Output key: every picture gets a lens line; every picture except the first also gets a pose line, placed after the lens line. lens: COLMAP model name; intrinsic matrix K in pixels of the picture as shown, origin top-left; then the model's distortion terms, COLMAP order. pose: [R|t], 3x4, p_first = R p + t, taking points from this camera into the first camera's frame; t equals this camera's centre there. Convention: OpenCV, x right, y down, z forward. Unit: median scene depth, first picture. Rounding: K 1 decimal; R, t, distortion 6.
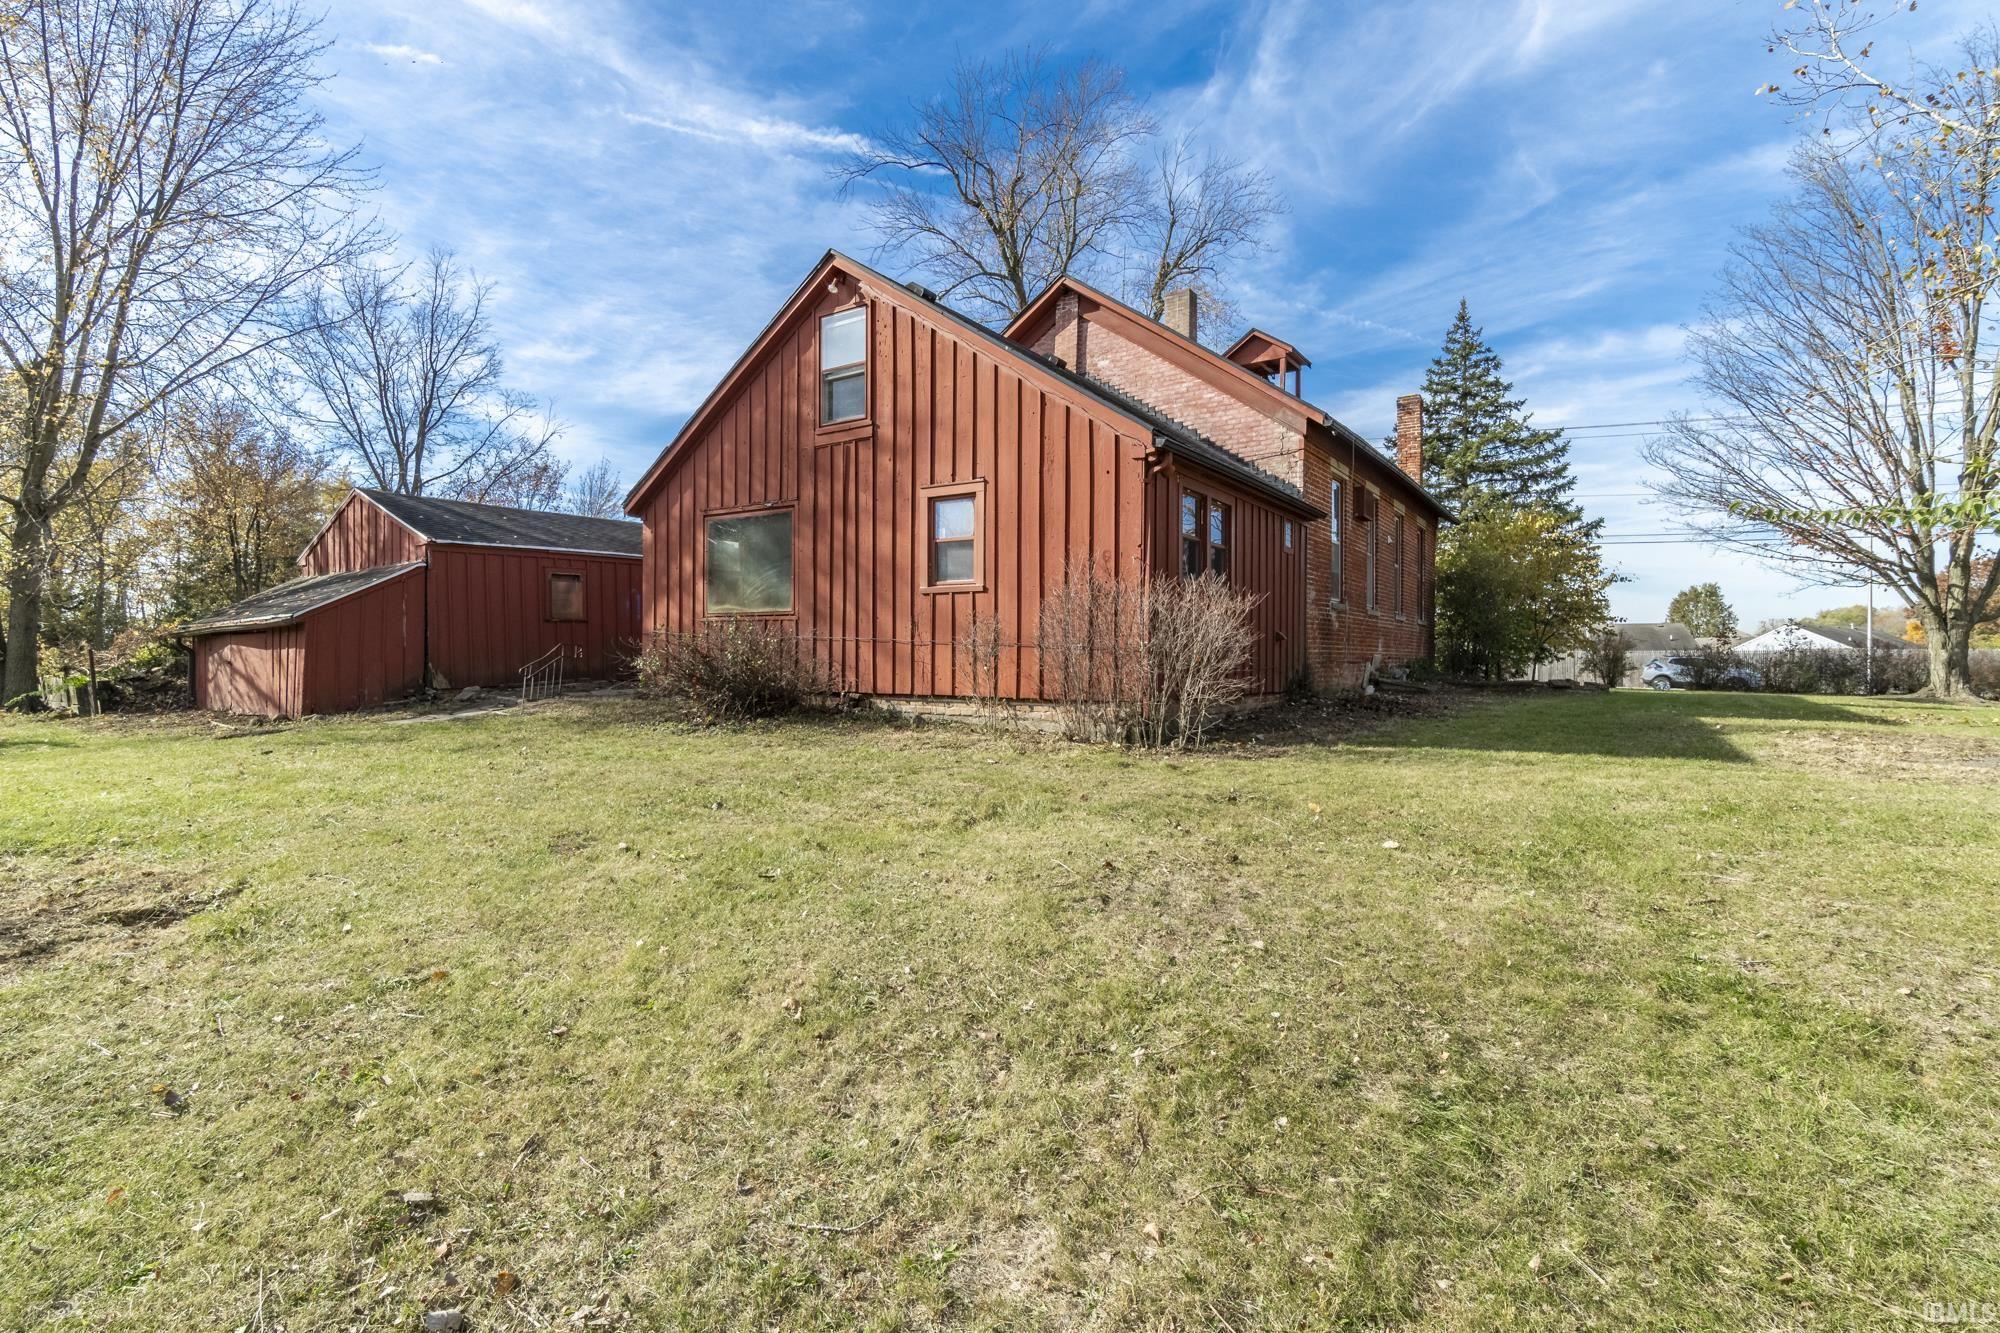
lens RADIAL K [[957.1, 0, 1000.0], [0, 957.1, 666.5], [0, 0, 1]] dist [-0.003755, -0.000321]
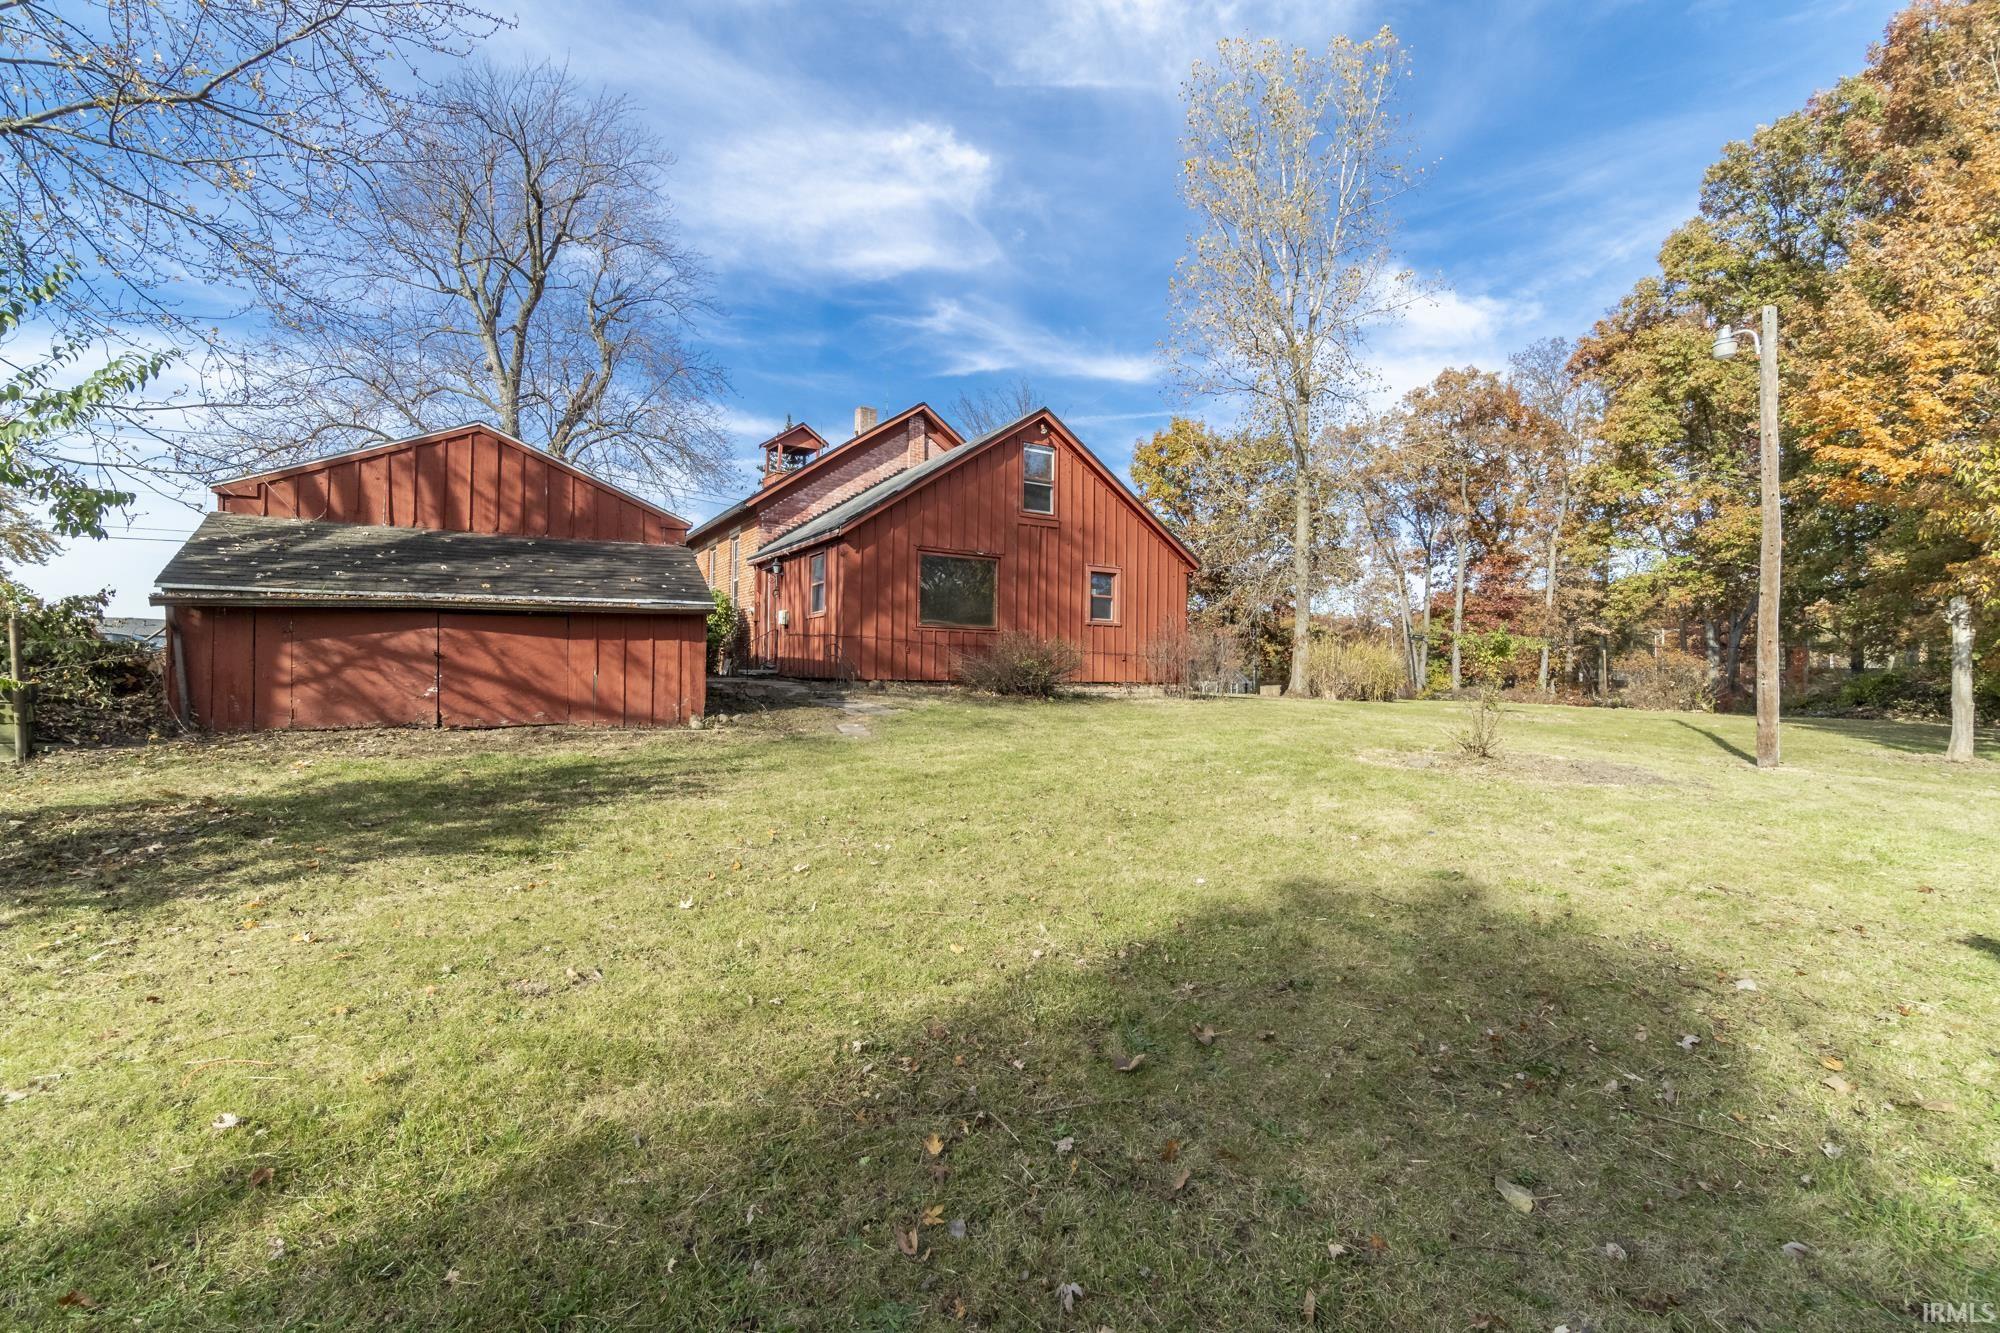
lens RADIAL K [[879.4, 0, 1000.0], [0, 879.4, 666.5], [0, 0, 1]] dist [-0.001146, 0.000638]
pose [[0.401587, 0.006108, 0.915800, -1.640184], [0.001981, 0.999970, -0.007538, 0.013025], [-0.915819, 0.004841, 0.401563, 0.499780]]
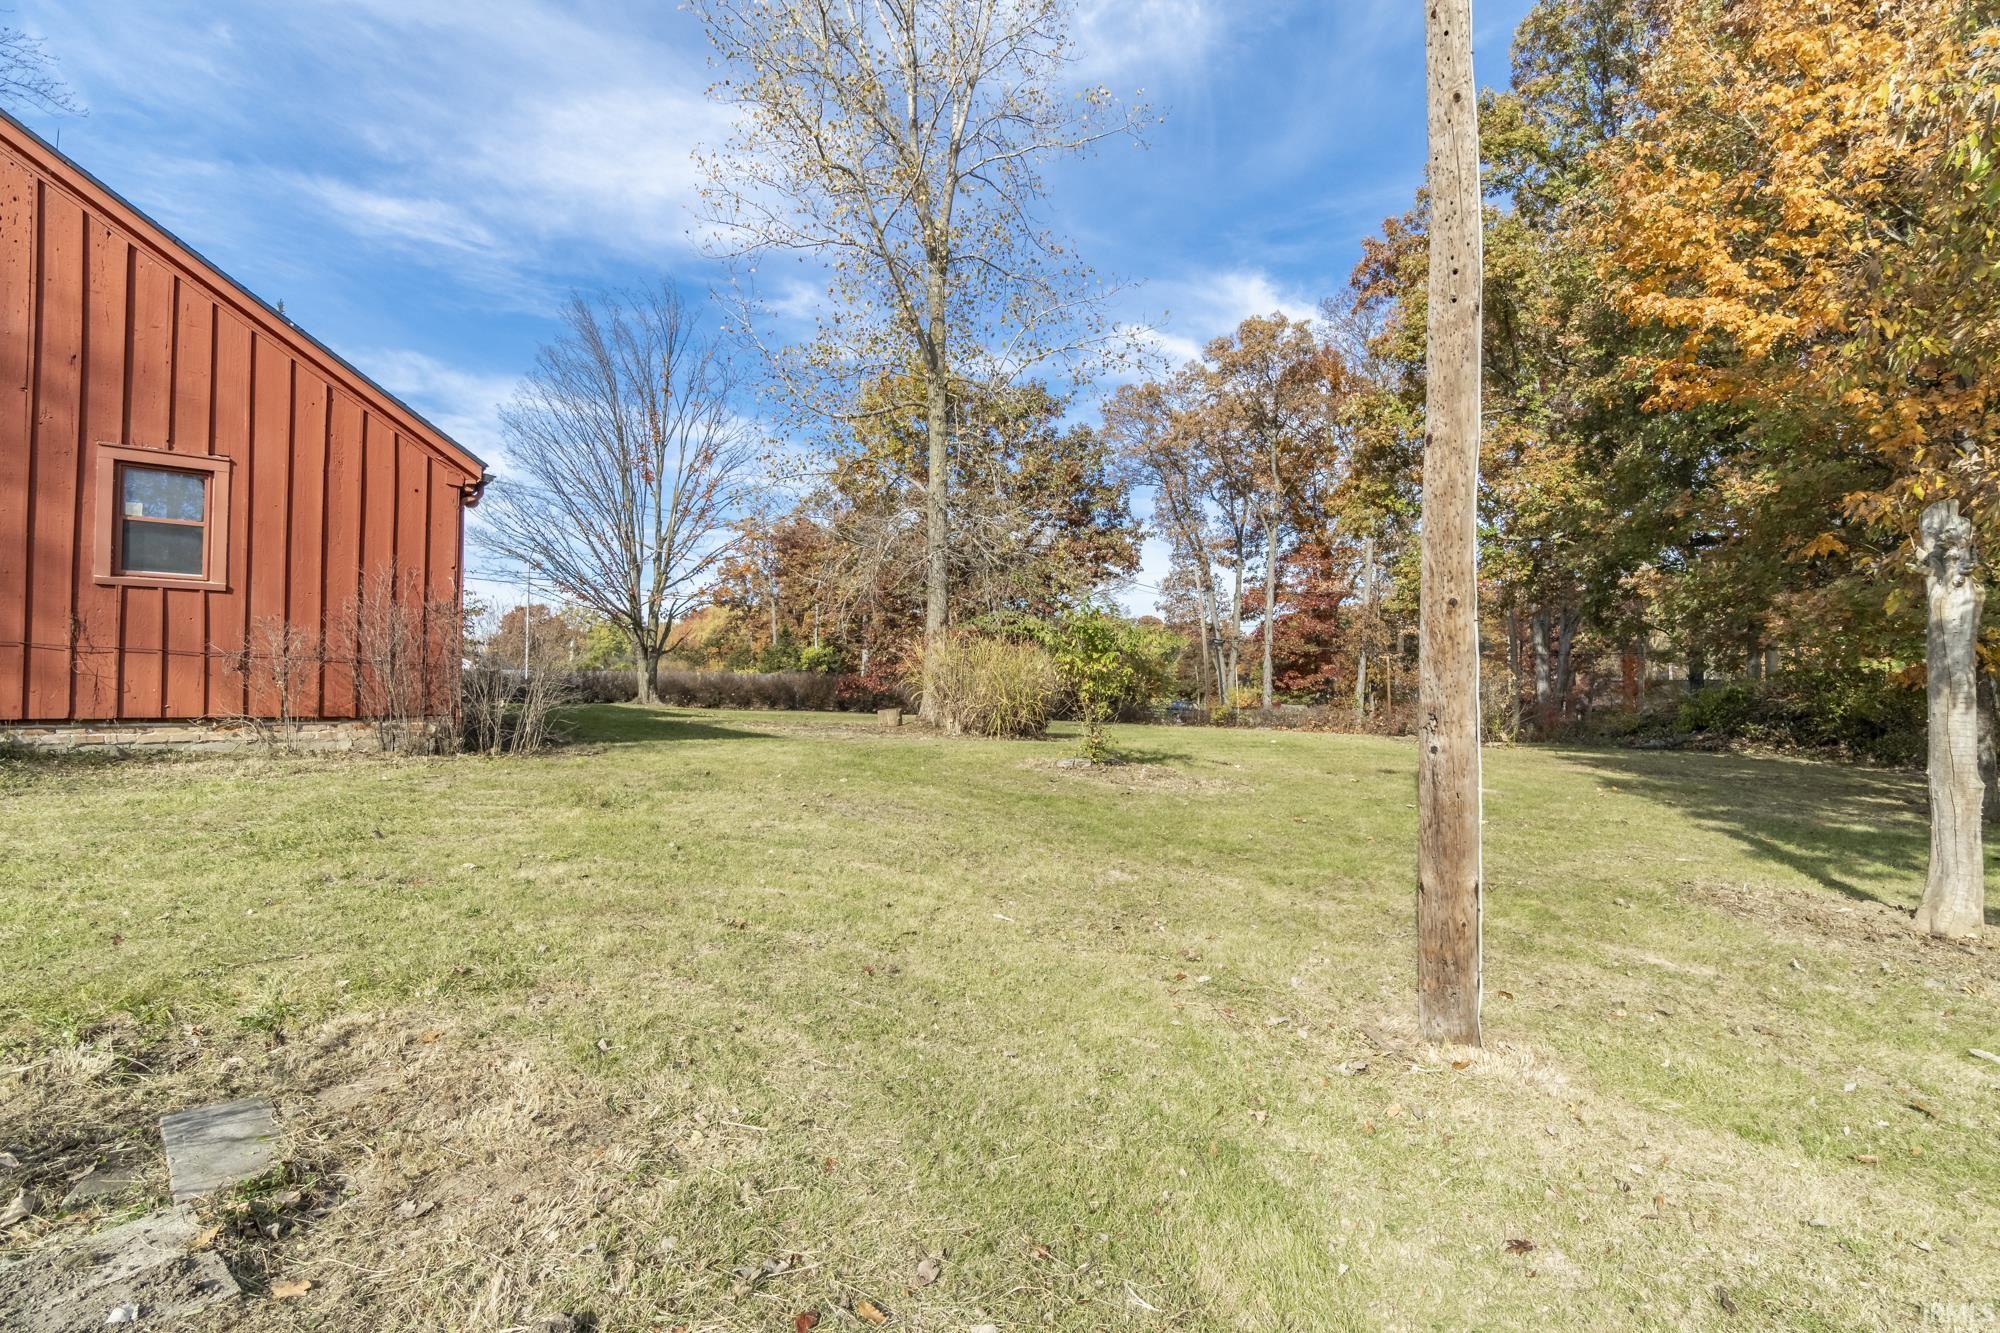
lens RADIAL K [[954.9, 0, 1000.0], [0, 954.9, 666.5], [0, 0, 1]] dist [-0.005009, -0.000689]
pose [[0.266804, 0.016580, 0.963608, -0.613822], [0.002874, 0.999834, -0.017999, 0.003937], [-0.963747, 0.007572, 0.266712, 0.119356]]
